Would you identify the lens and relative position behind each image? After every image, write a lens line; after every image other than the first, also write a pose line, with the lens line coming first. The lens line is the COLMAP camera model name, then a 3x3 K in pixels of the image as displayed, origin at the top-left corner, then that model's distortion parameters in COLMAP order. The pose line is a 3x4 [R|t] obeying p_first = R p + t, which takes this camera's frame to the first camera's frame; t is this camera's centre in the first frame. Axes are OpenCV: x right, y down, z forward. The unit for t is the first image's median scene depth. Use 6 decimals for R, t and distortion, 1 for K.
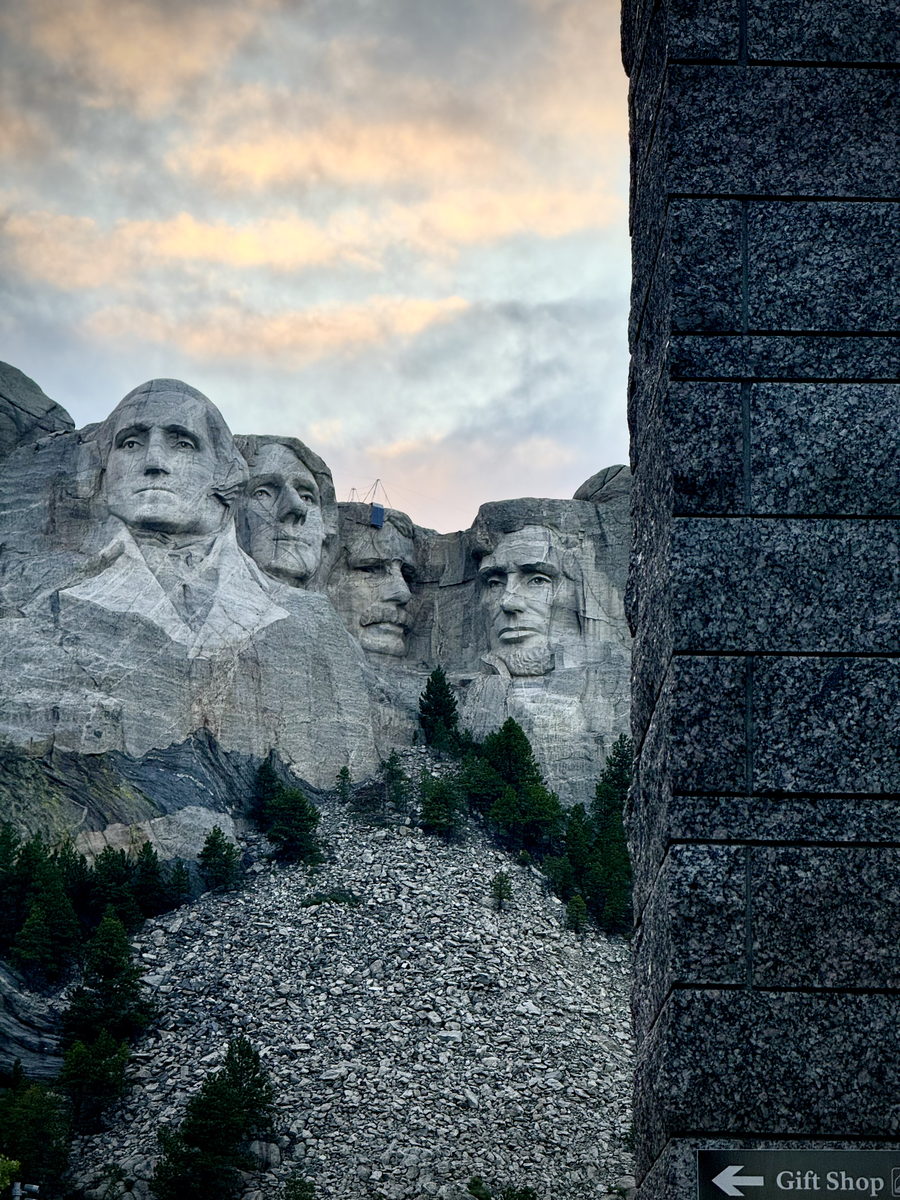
lens RADIAL K [[4018.1, 0, 497.3], [0, 4018.1, 603.9], [0, 0, 1]] dist [0.246997, 0.000000]
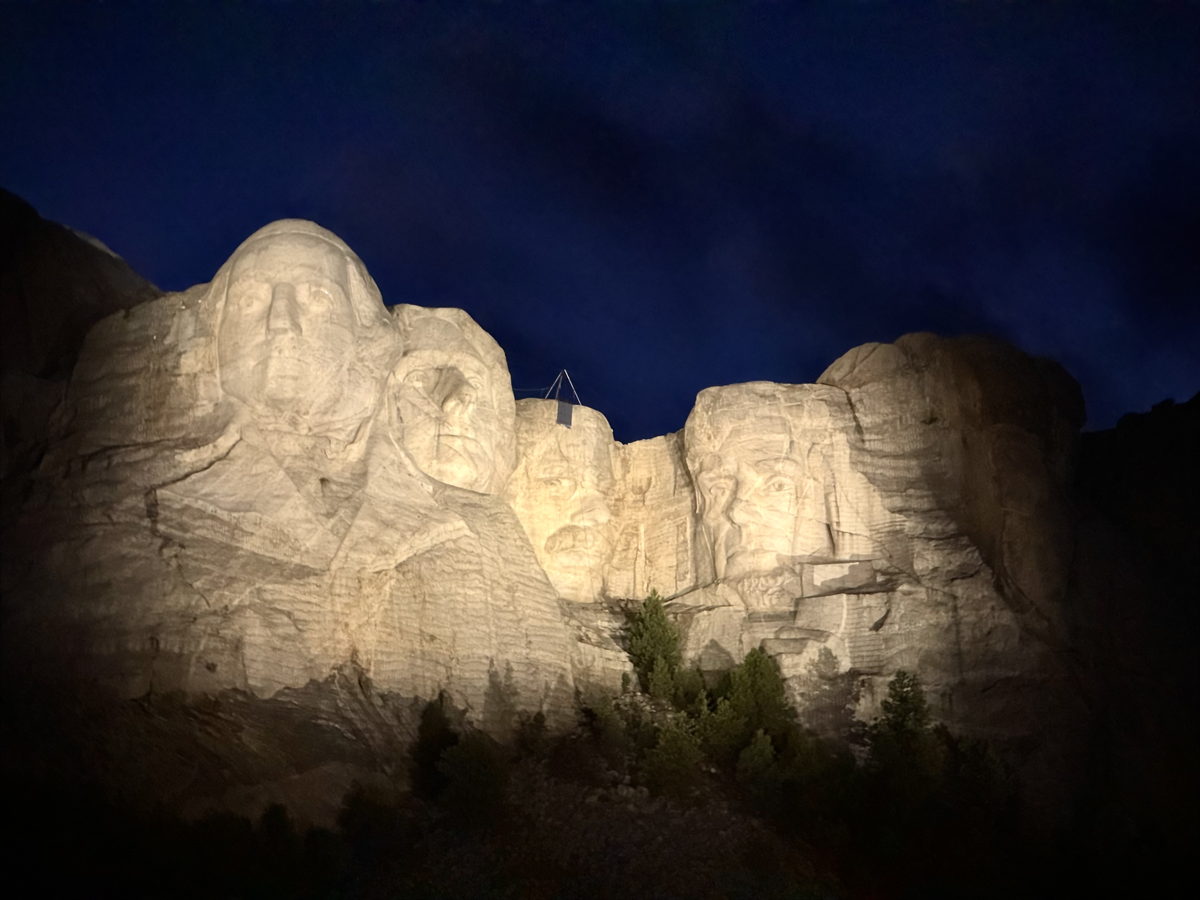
lens RADIAL K [[4018.1, 0, 594.4], [0, 4018.1, 447.6], [0, 0, 1]] dist [0.246997, 0.000000]
pose [[0.999783, -0.020699, 0.002403, -0.028087], [0.020827, 0.996325, -0.083077, 0.053240], [-0.000675, 0.083109, 0.996540, 0.243331]]
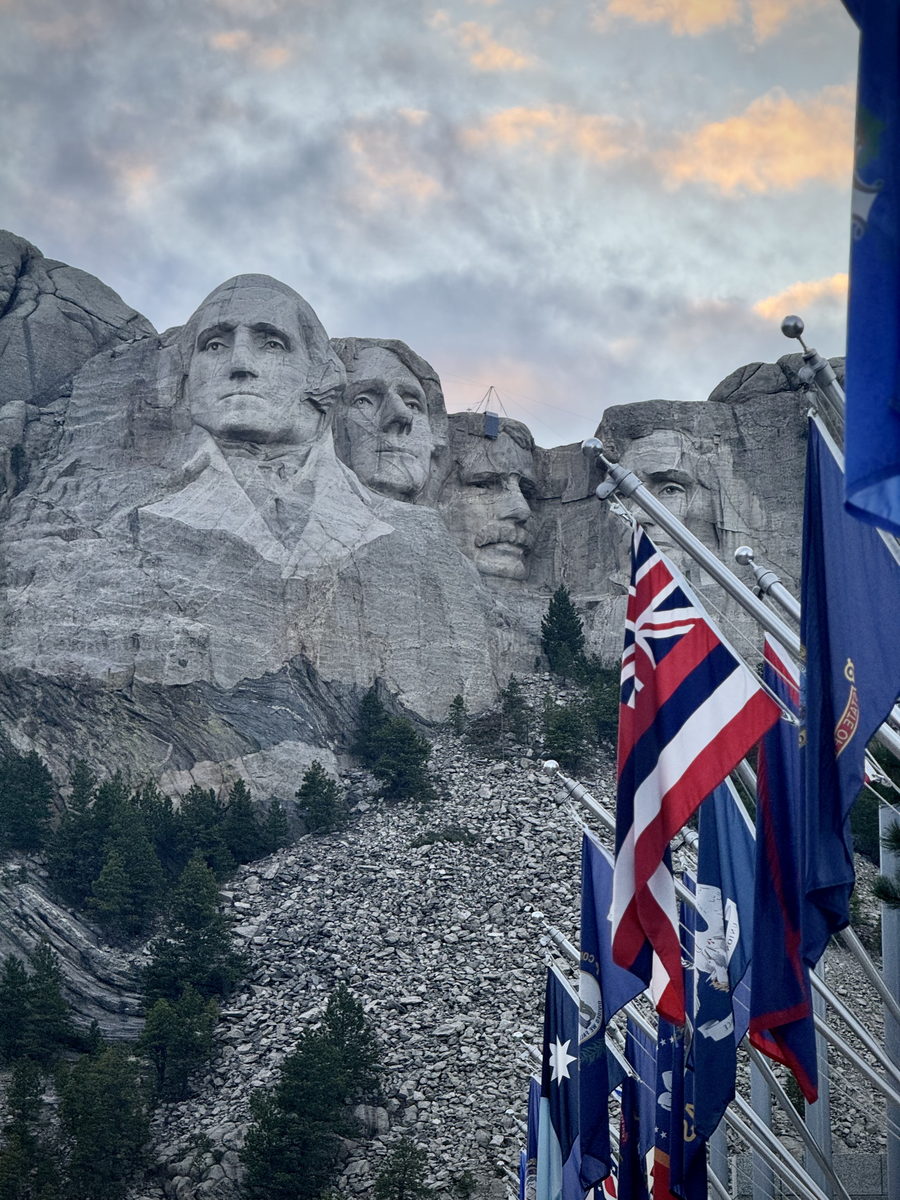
lens RADIAL K [[4018.1, 0, 519.3], [0, 4018.1, 574.8], [0, 0, 1]] dist [0.246997, 0.000000]
pose [[0.999158, -0.025433, -0.032180, 0.005135], [0.025109, 0.999630, -0.010427, 0.022998], [0.032433, 0.009610, 0.999428, 0.100181]]
